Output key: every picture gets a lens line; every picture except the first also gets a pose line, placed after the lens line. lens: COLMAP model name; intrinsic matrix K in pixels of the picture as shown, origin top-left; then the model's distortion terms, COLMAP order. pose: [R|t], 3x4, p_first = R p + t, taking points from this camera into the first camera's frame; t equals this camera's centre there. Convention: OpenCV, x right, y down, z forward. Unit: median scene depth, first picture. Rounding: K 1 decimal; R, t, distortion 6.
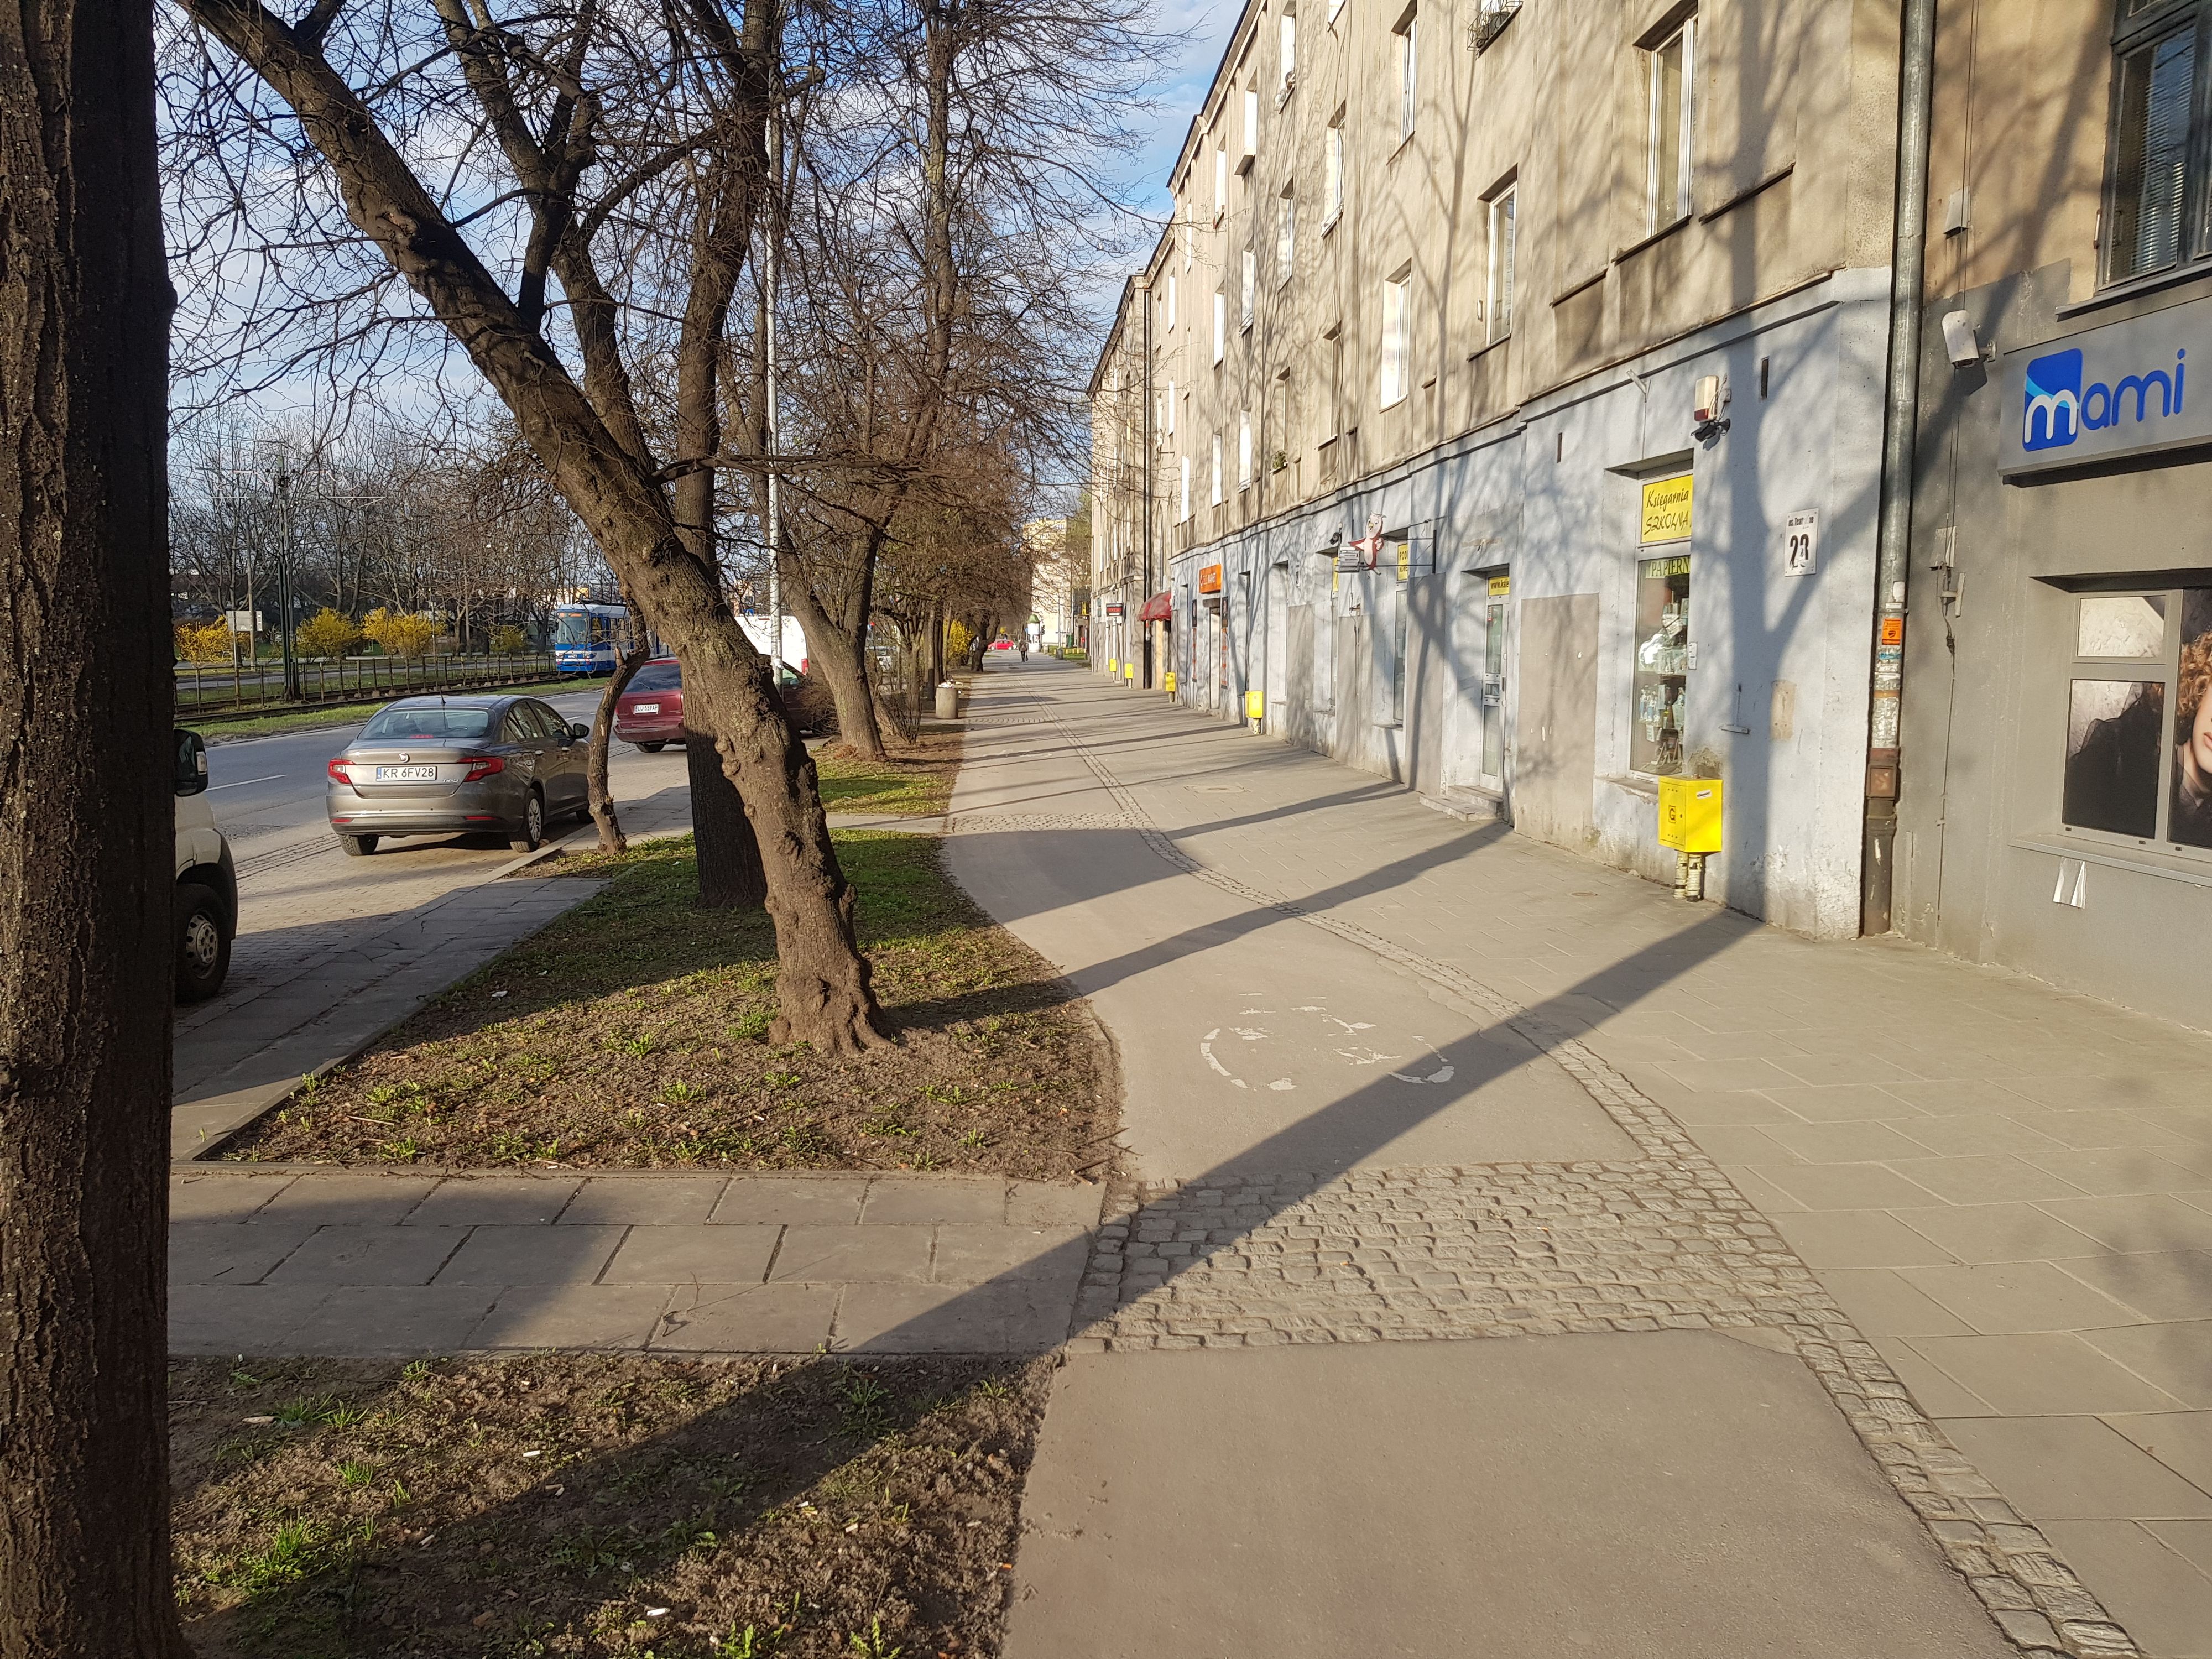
lens RADIAL K [[1743.7, 0, 1105.7], [0, 1743.7, 834.1], [0, 0, 1]] dist [0.026654, -0.017531]
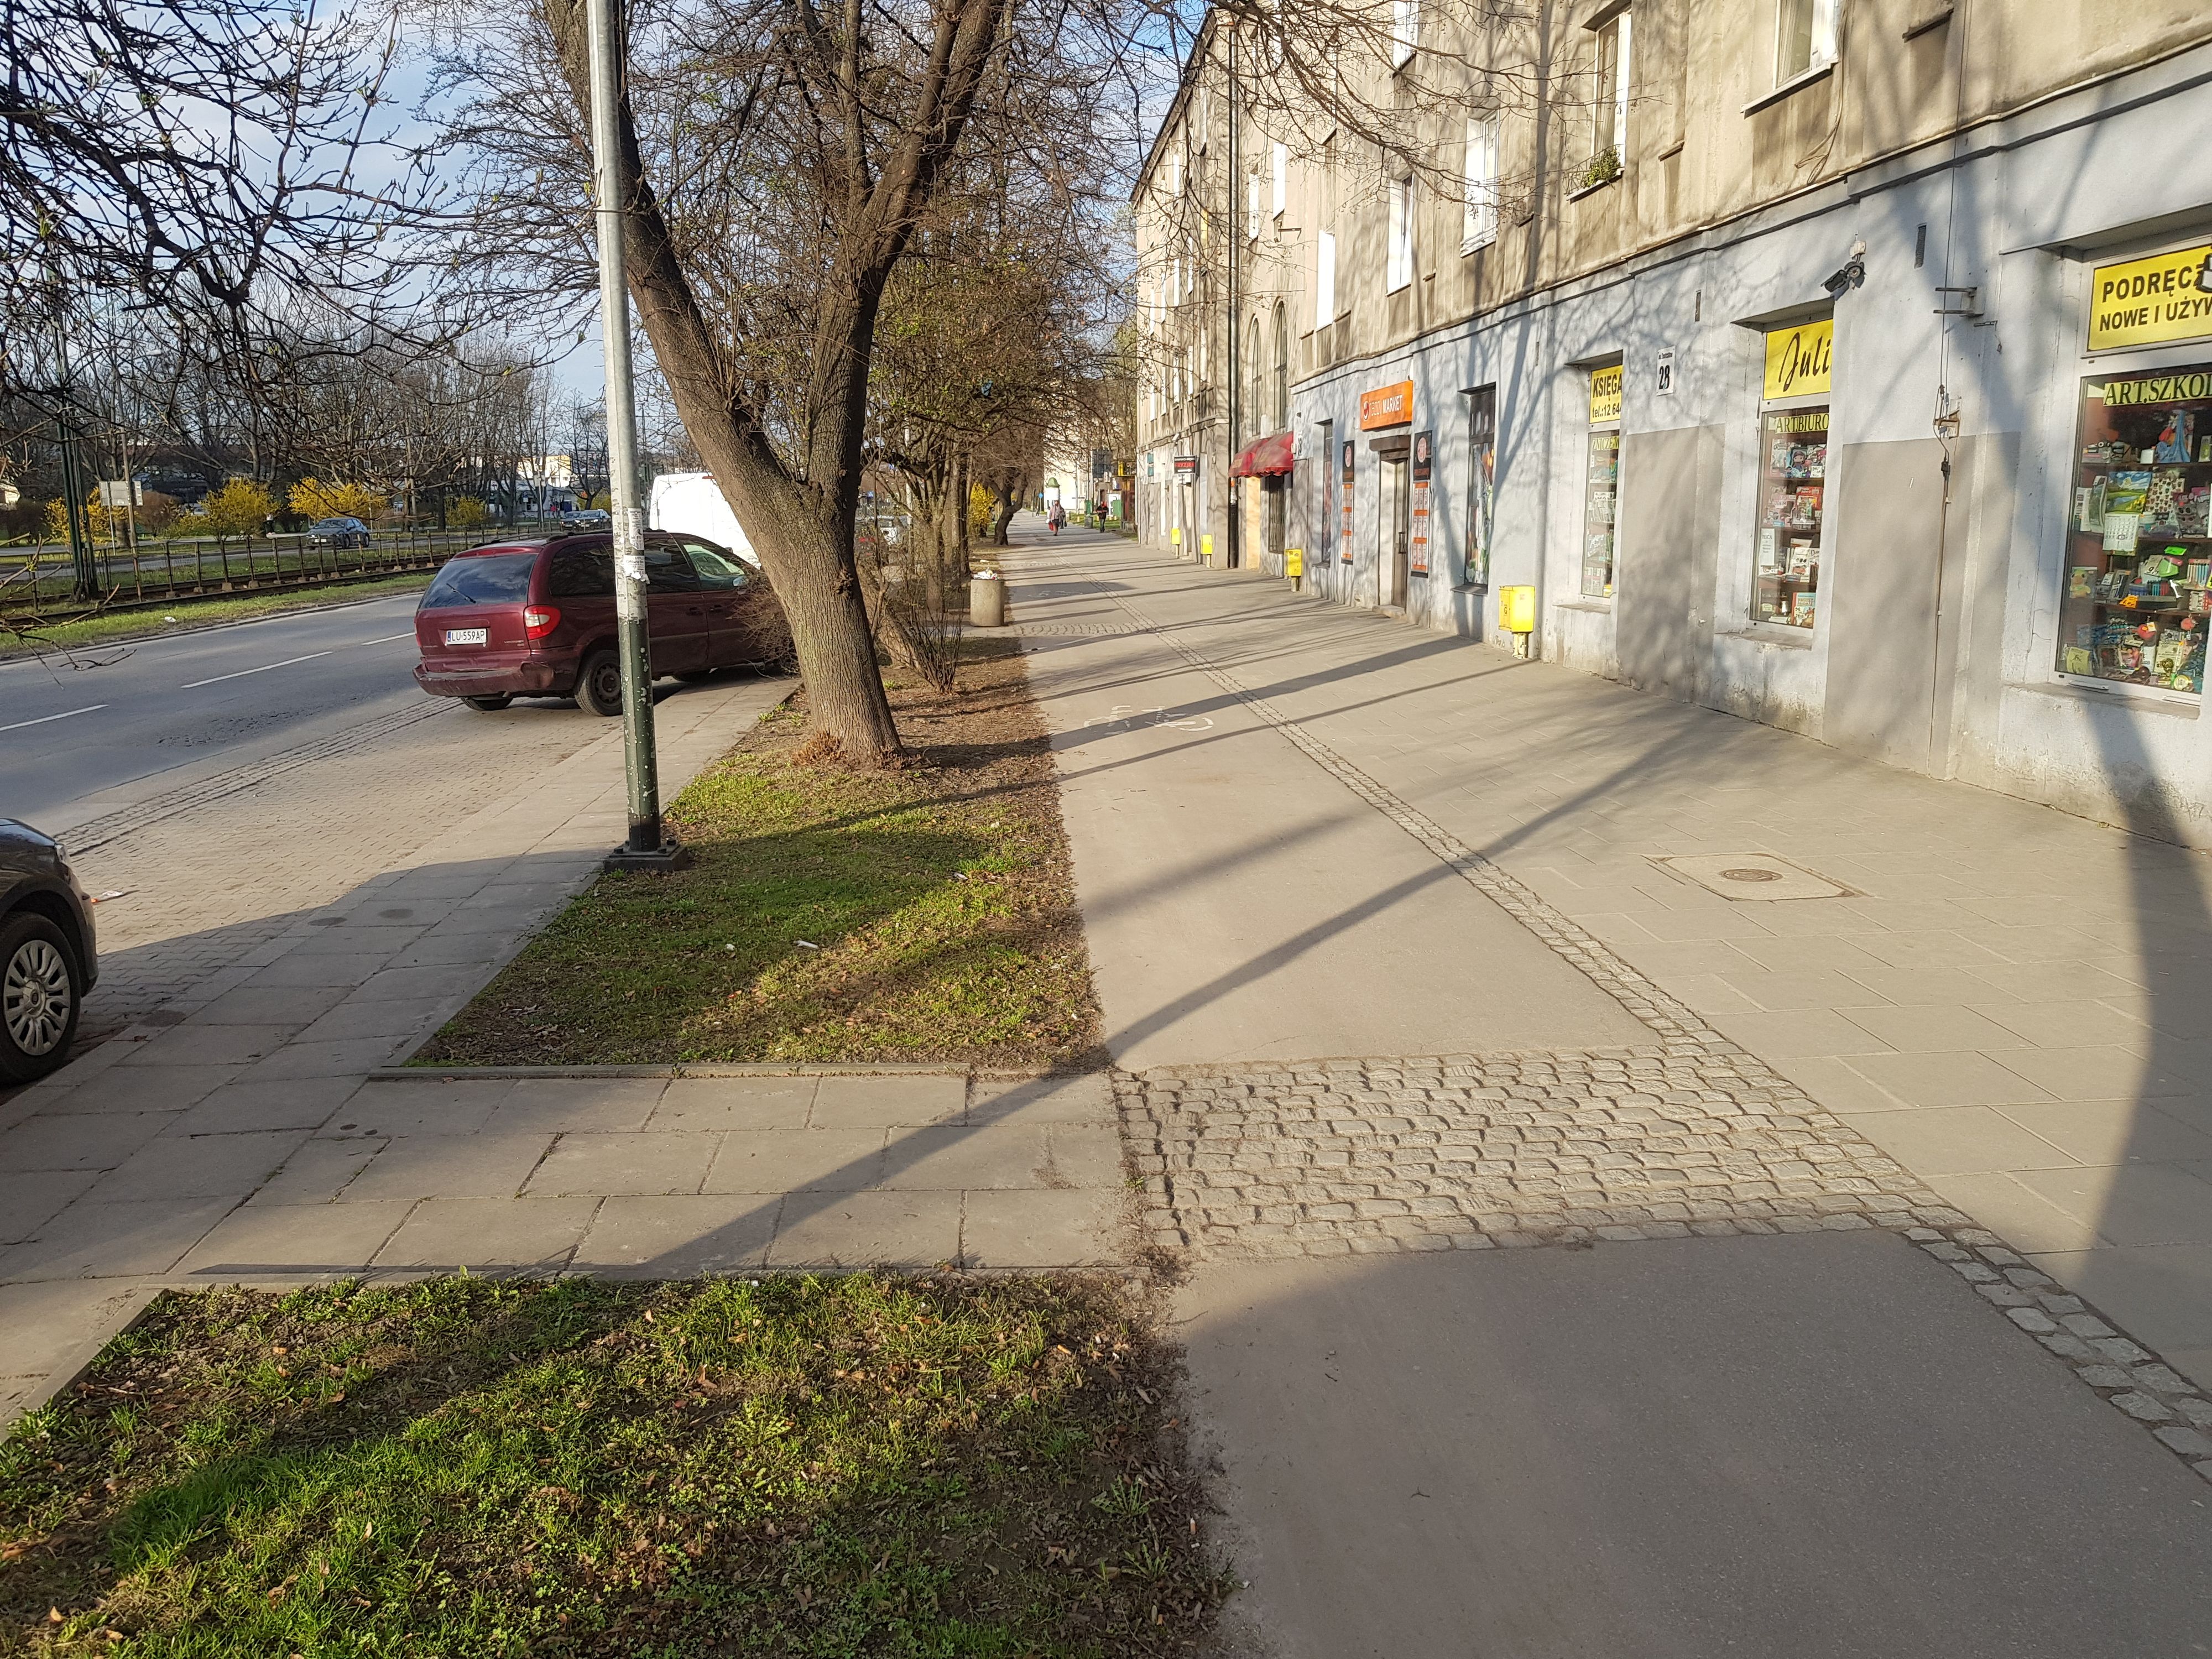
lens RADIAL K [[1743.7, 0, 1102.4], [0, 1743.7, 821.1], [0, 0, 1]] dist [0.026654, -0.017531]
pose [[0.999911, -0.011560, -0.006723, -0.042241], [0.011991, 0.997609, 0.068066, -0.035639], [0.005920, -0.068141, 0.997658, 0.323492]]
